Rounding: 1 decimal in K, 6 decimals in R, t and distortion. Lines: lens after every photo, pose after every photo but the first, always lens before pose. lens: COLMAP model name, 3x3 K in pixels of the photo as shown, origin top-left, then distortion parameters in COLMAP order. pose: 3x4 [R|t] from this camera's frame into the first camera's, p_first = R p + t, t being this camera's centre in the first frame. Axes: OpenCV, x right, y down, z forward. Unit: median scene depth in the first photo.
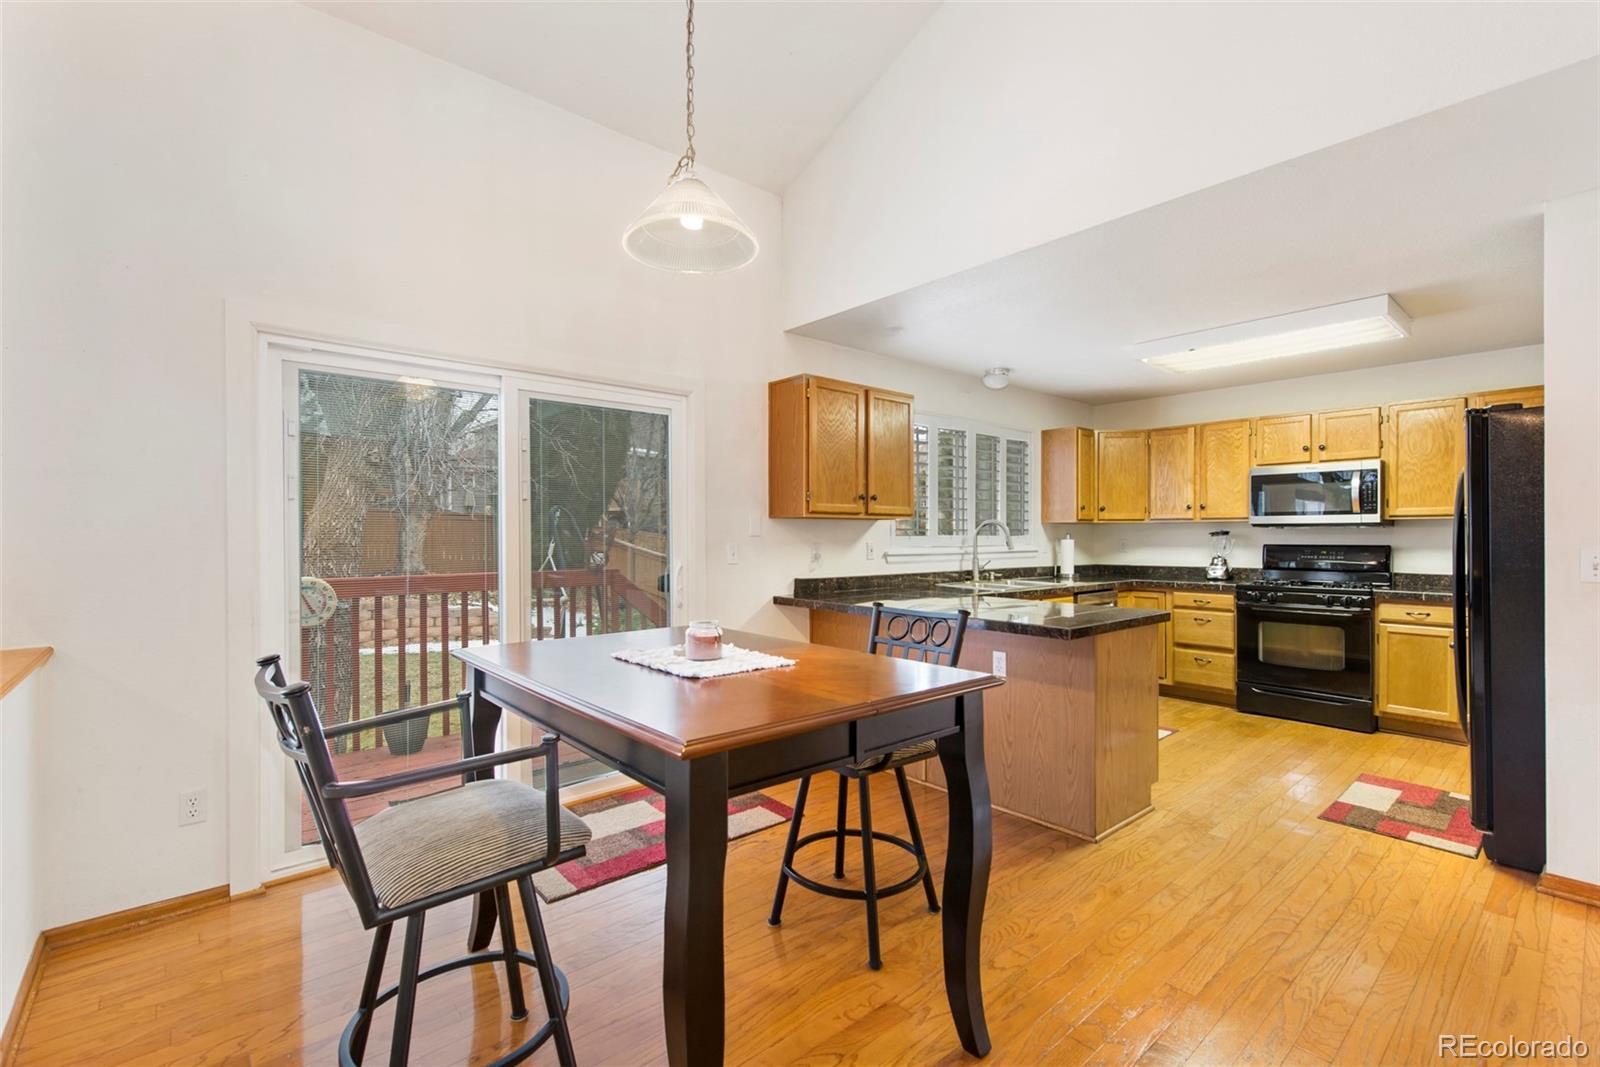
lens RADIAL K [[708.3, 0, 792.4], [0, 708.3, 534.2], [0, 0, 1]] dist [0.005271, -0.002534]
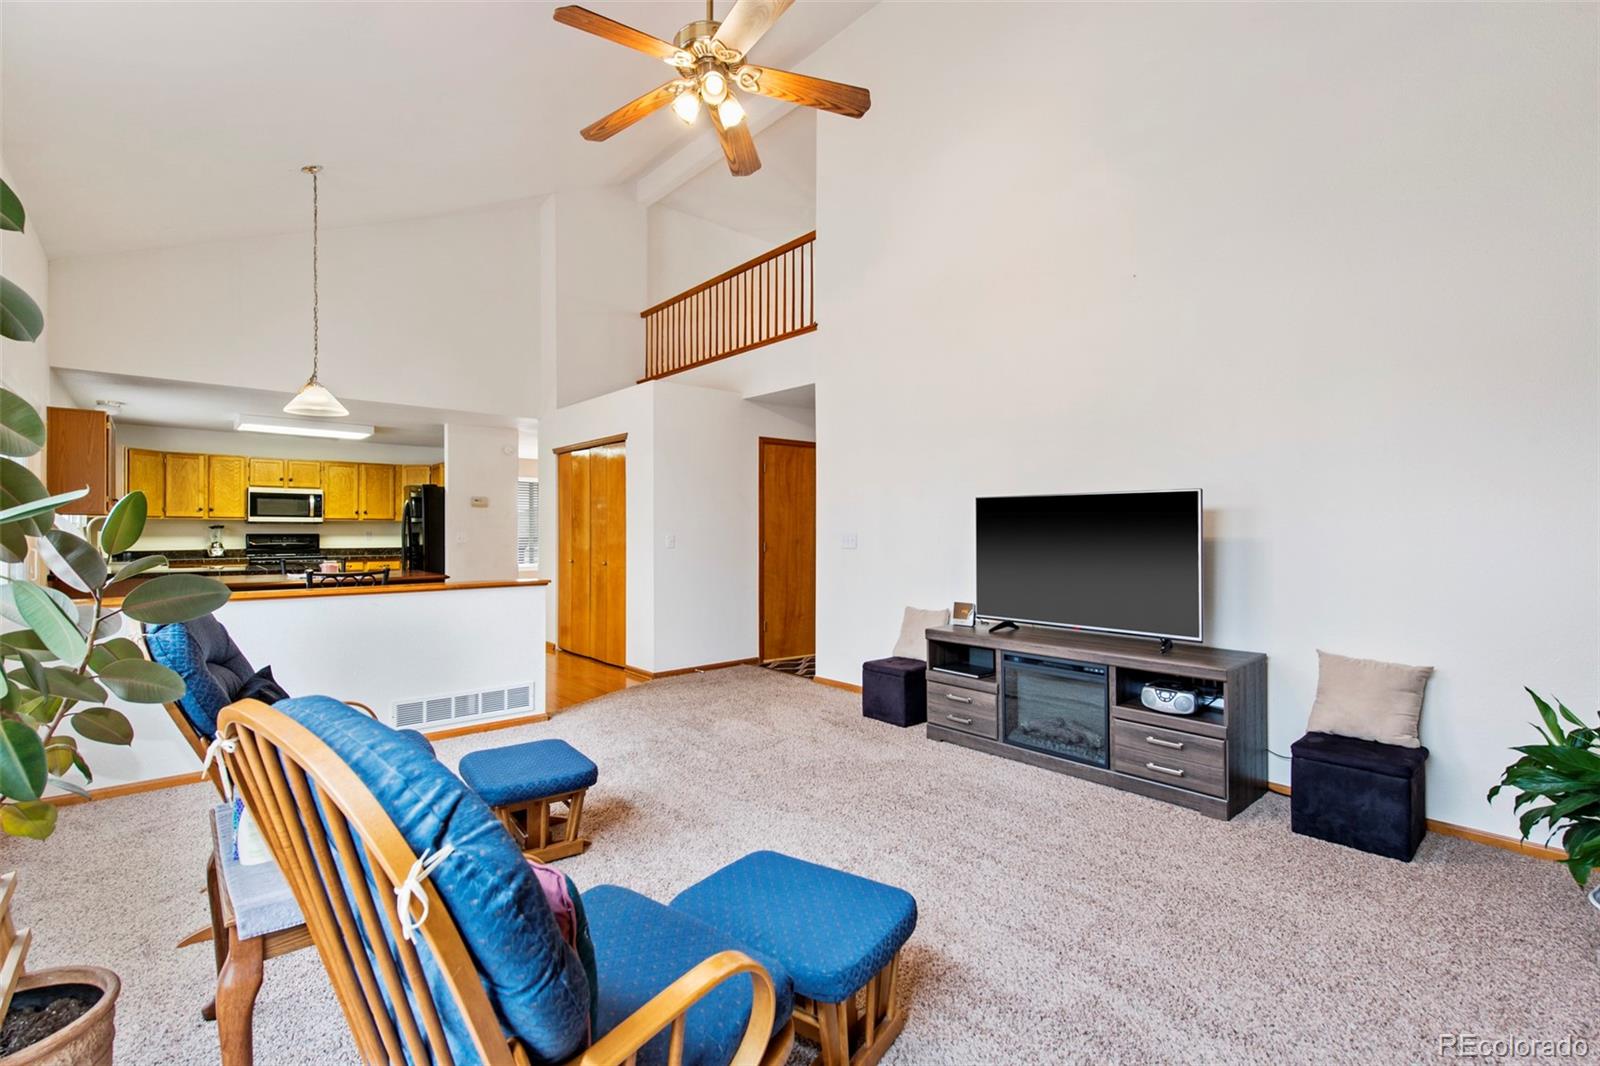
lens RADIAL K [[708.3, 0, 791.0], [0, 708.3, 527.5], [0, 0, 1]] dist [0.005271, -0.002534]
pose [[-0.018448, 0.011876, 0.999759, -1.042139], [0.001491, 0.999929, -0.011850, 0.021671], [-0.999829, 0.001272, -0.018464, -0.226549]]
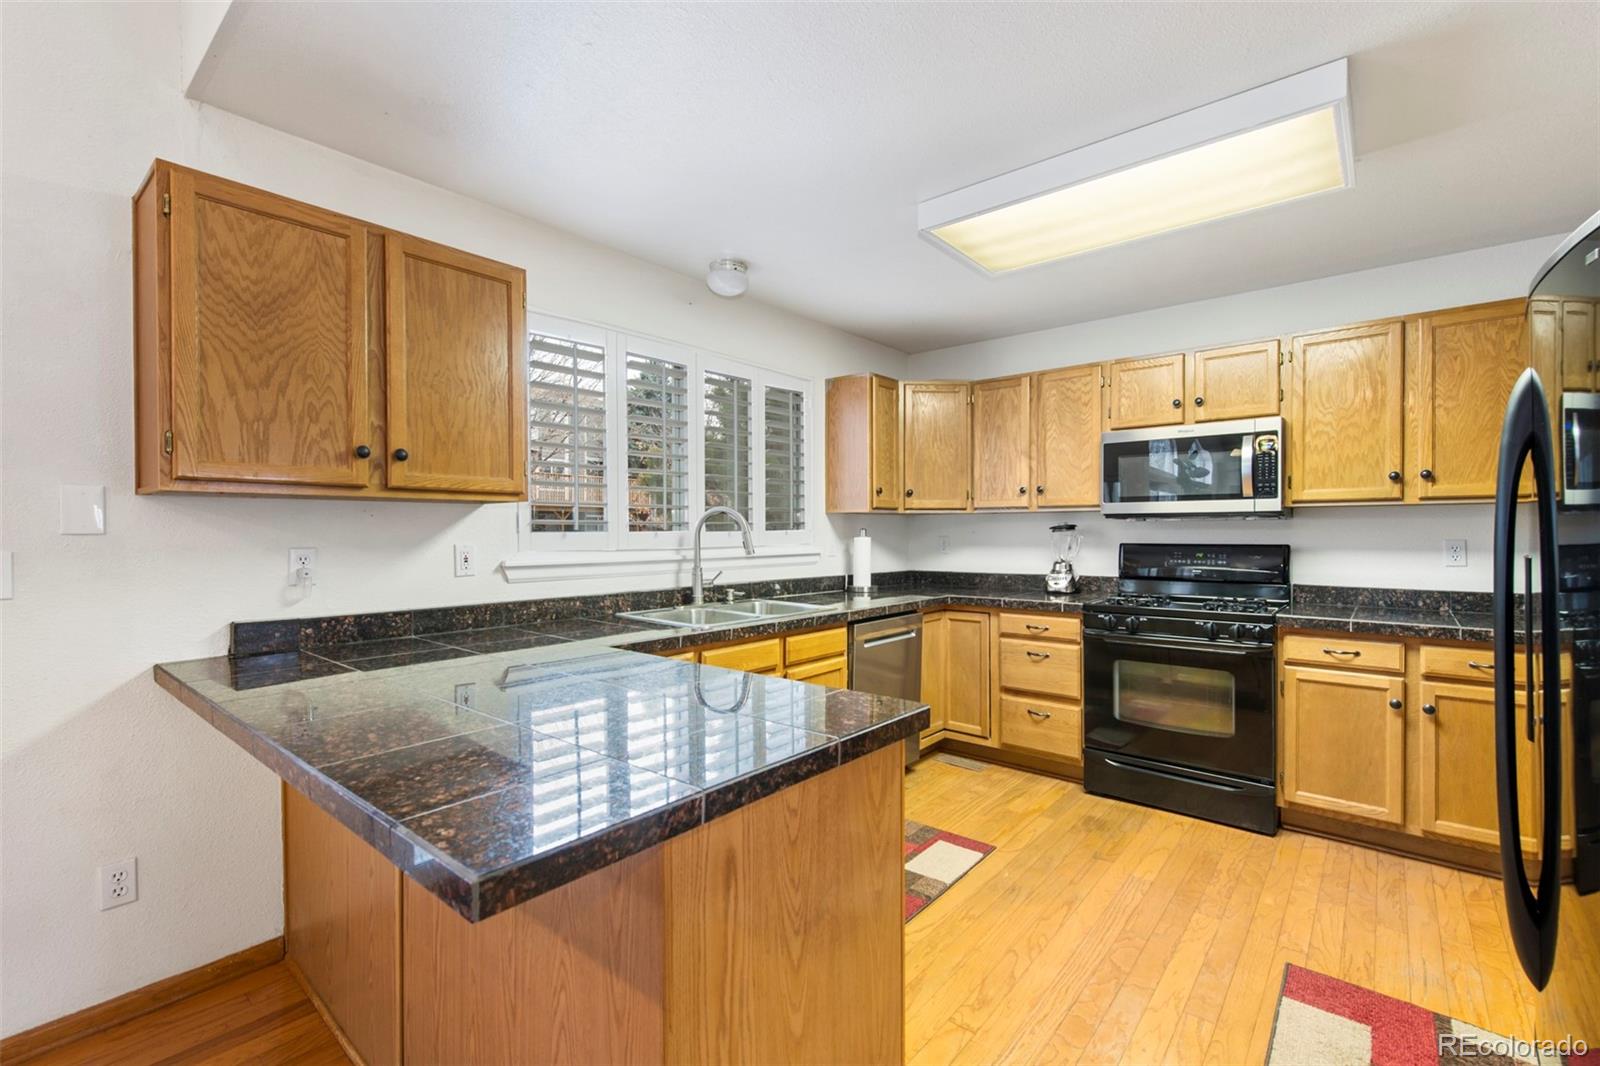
lens RADIAL K [[708.3, 0, 791.2], [0, 708.3, 533.3], [0, 0, 1]] dist [0.005271, -0.002534]
pose [[0.987450, -0.002308, 0.157915, 0.244332], [0.001529, 0.999986, 0.005056, 0.000203], [-0.157925, -0.004751, 0.987440, 0.377510]]
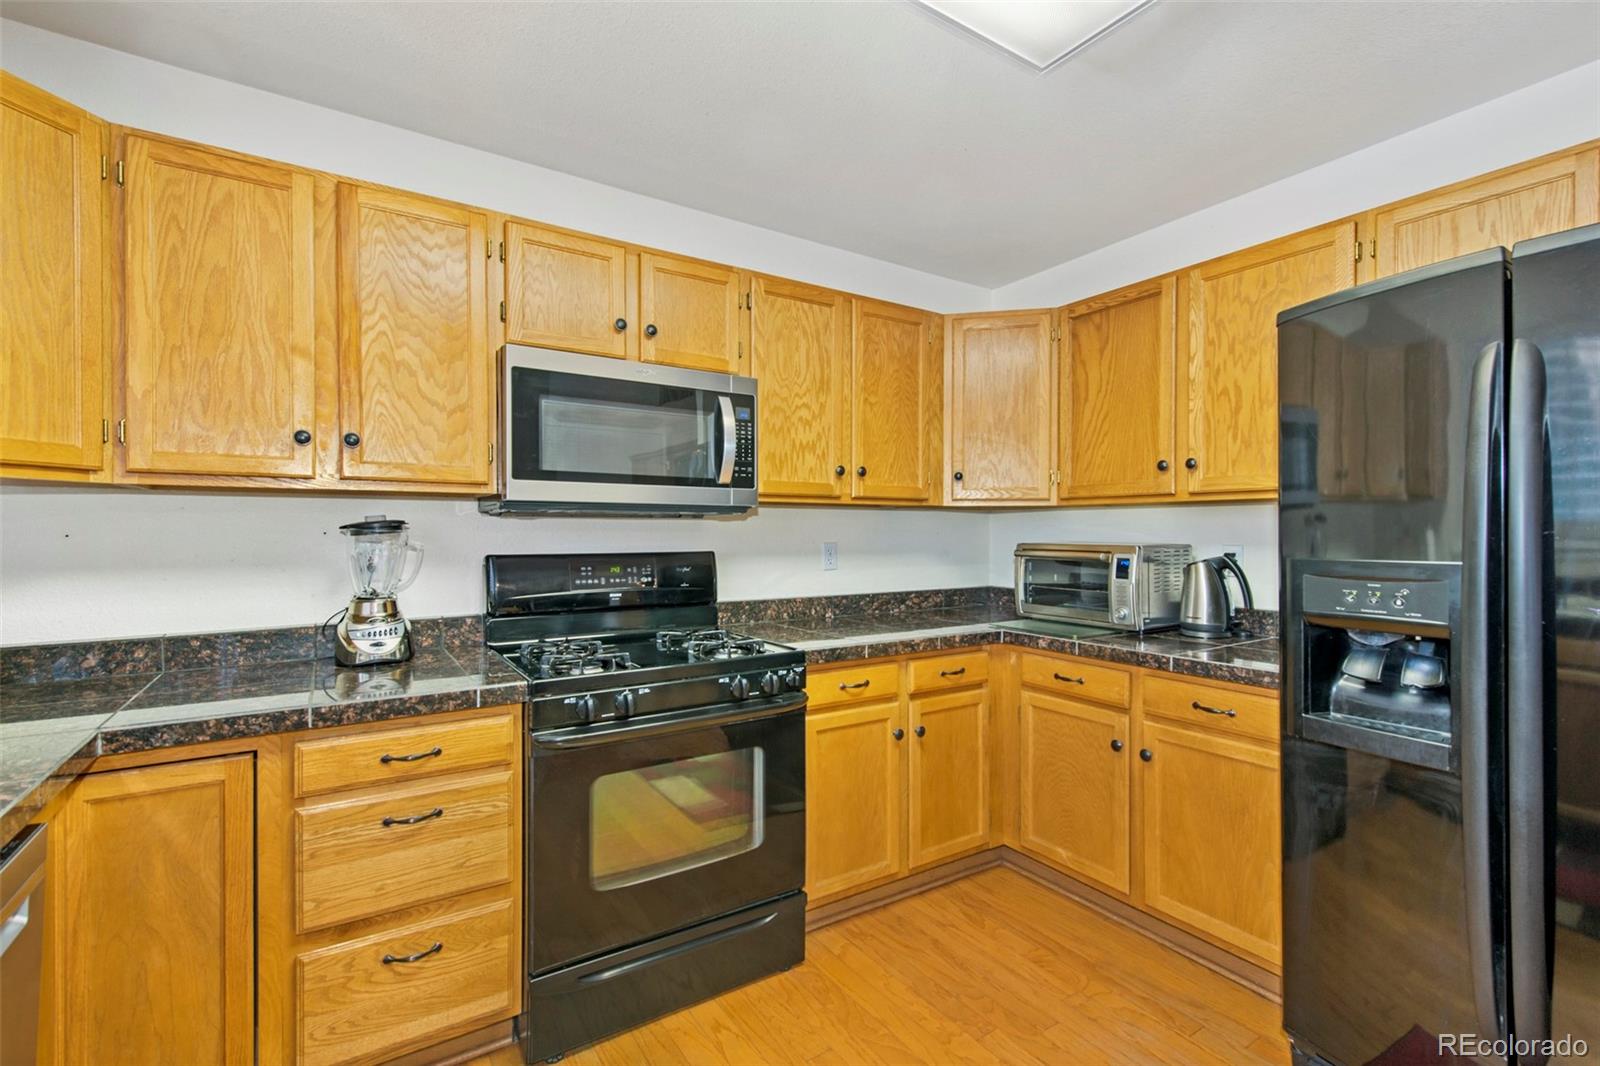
lens RADIAL K [[708.3, 0, 810.0], [0, 708.3, 533.3], [0, 0, 1]] dist [0.005271, -0.002534]
pose [[0.111739, 0.001141, 0.993737, 0.313514], [-0.000036, 0.999999, -0.001144, 0.002731], [-0.993738, 0.000092, 0.111739, 0.828577]]
